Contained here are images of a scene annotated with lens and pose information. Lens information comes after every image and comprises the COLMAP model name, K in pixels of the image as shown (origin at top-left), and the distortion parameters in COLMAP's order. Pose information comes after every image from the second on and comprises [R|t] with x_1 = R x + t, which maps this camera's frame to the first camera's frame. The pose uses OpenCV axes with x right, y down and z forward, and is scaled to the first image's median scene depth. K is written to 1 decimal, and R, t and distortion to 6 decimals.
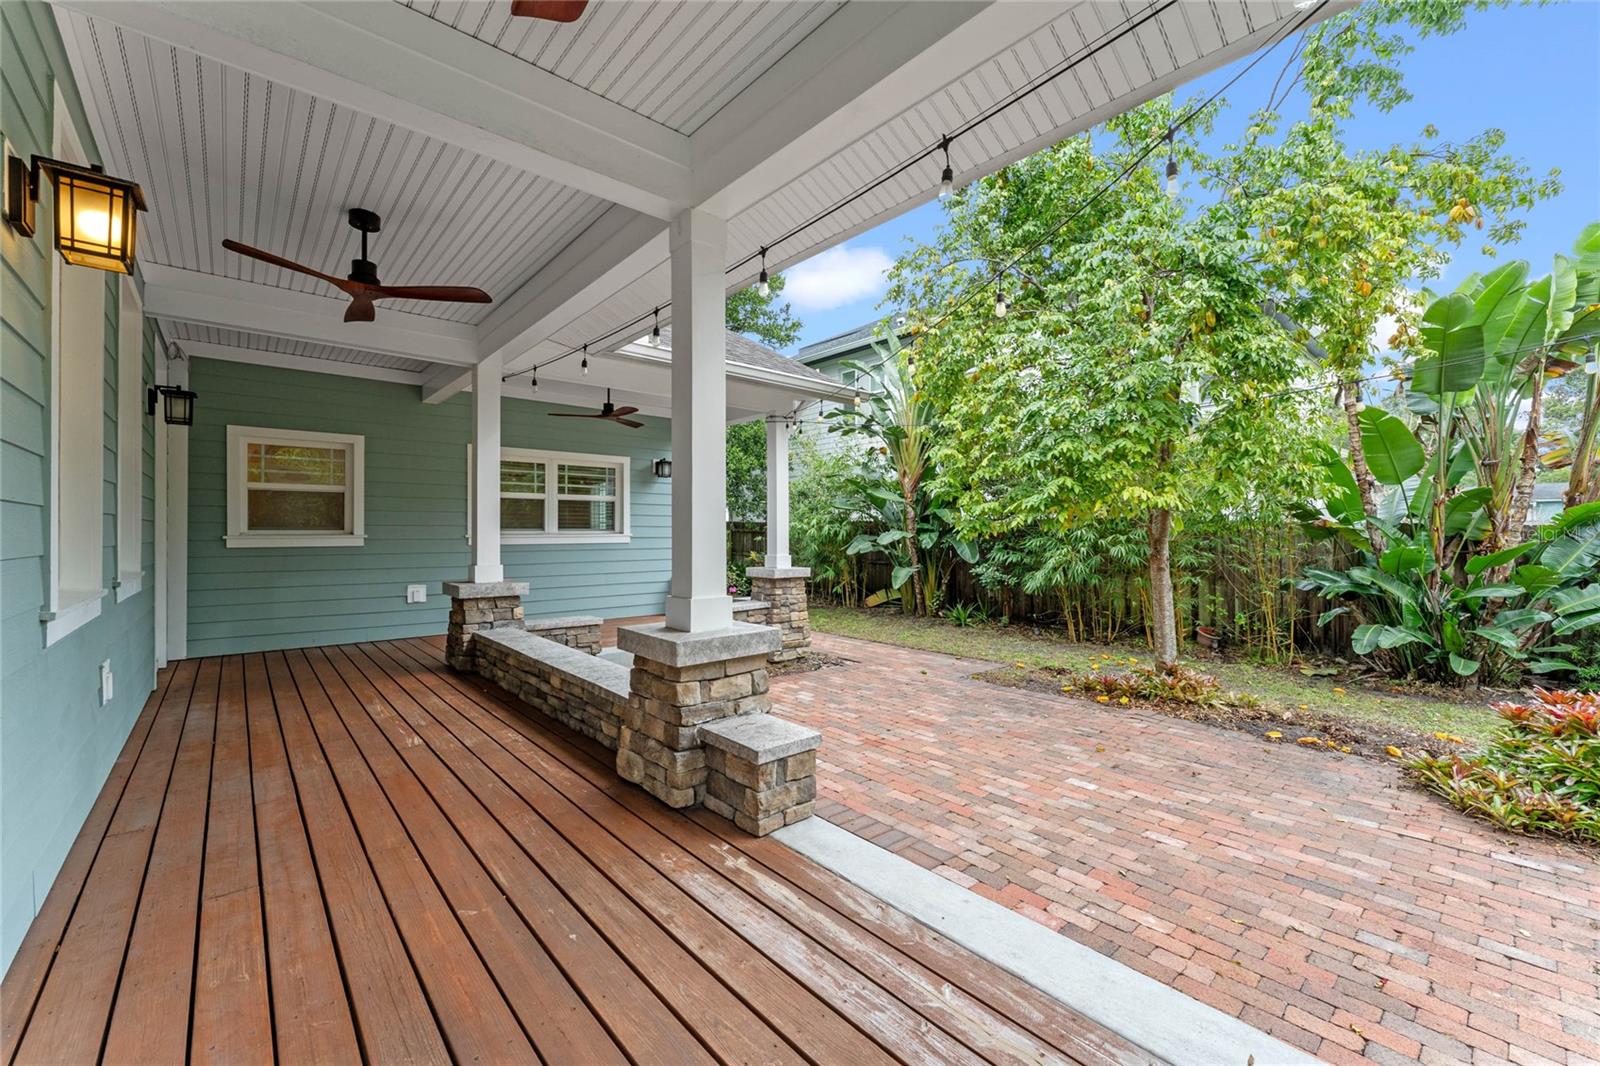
lens RADIAL K [[645.1, 0, 800.0], [0, 645.1, 533.0], [0, 0, 1]] dist [0.000490, 0.000539]
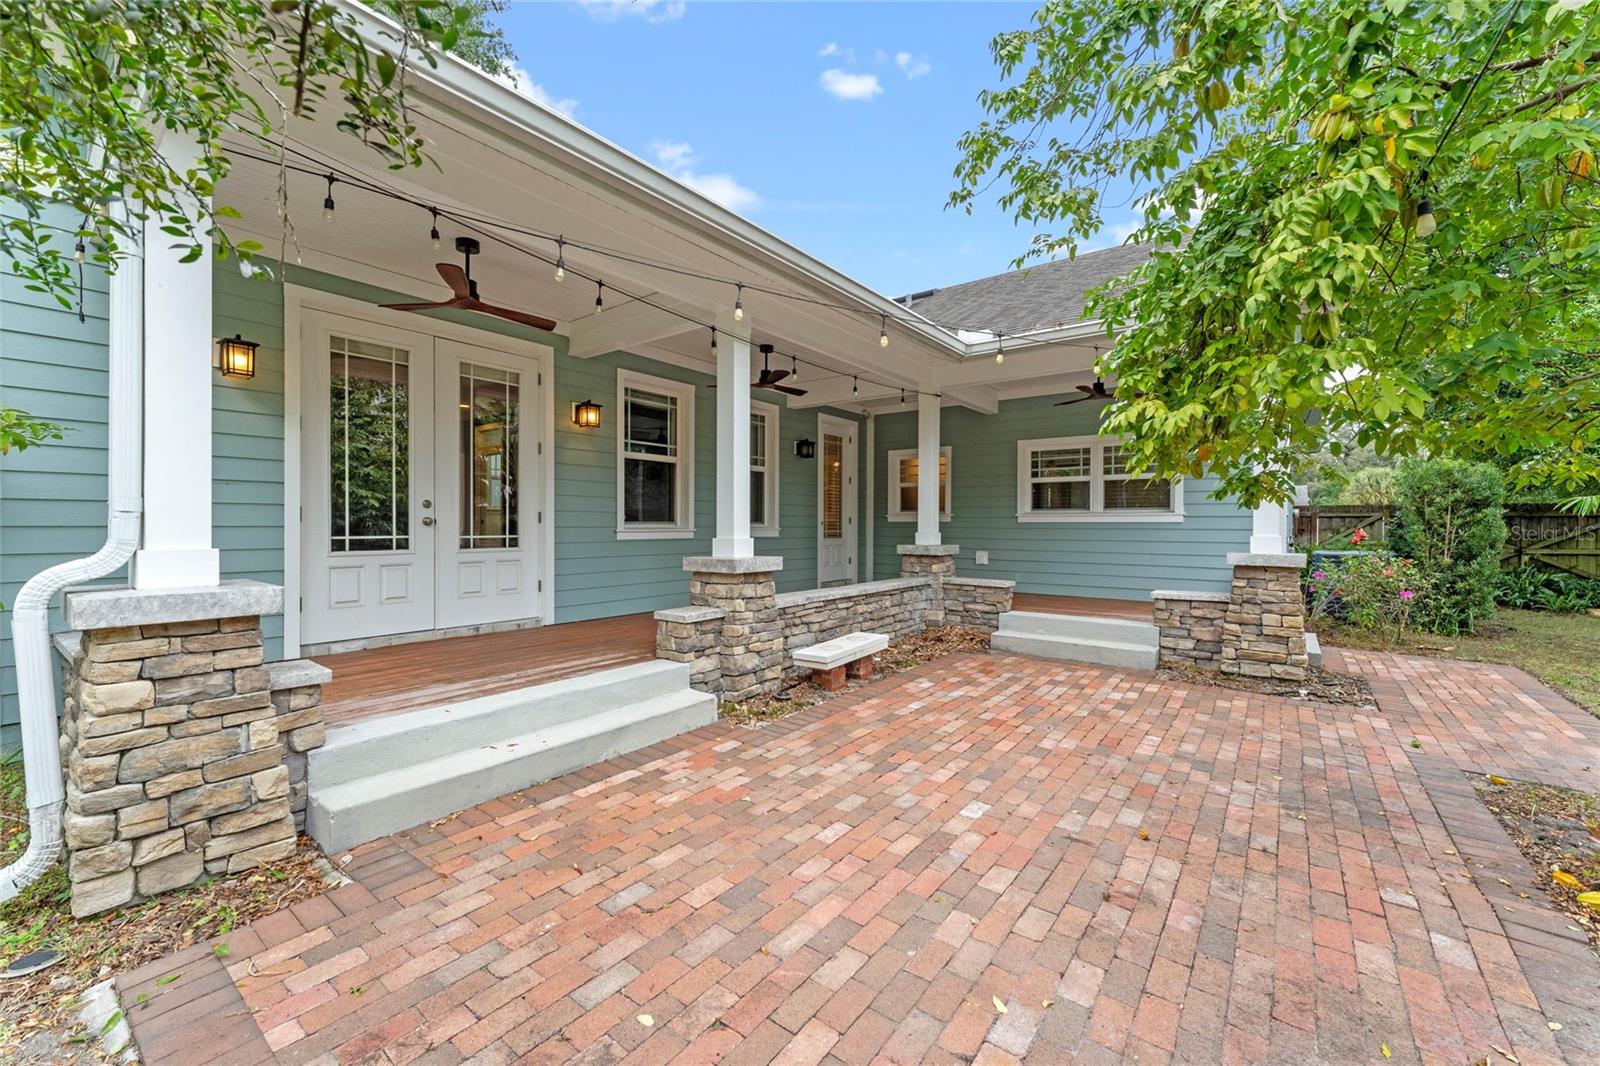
lens RADIAL K [[640.8, 0, 795.6], [0, 640.8, 525.2], [0, 0, 1]] dist [0.000369, 0.000338]
pose [[0.190647, 0.002536, -0.981655, 1.047743], [-0.006719, 0.999977, 0.001279, 0.043855], [0.981636, 0.006352, 0.190660, 0.583751]]
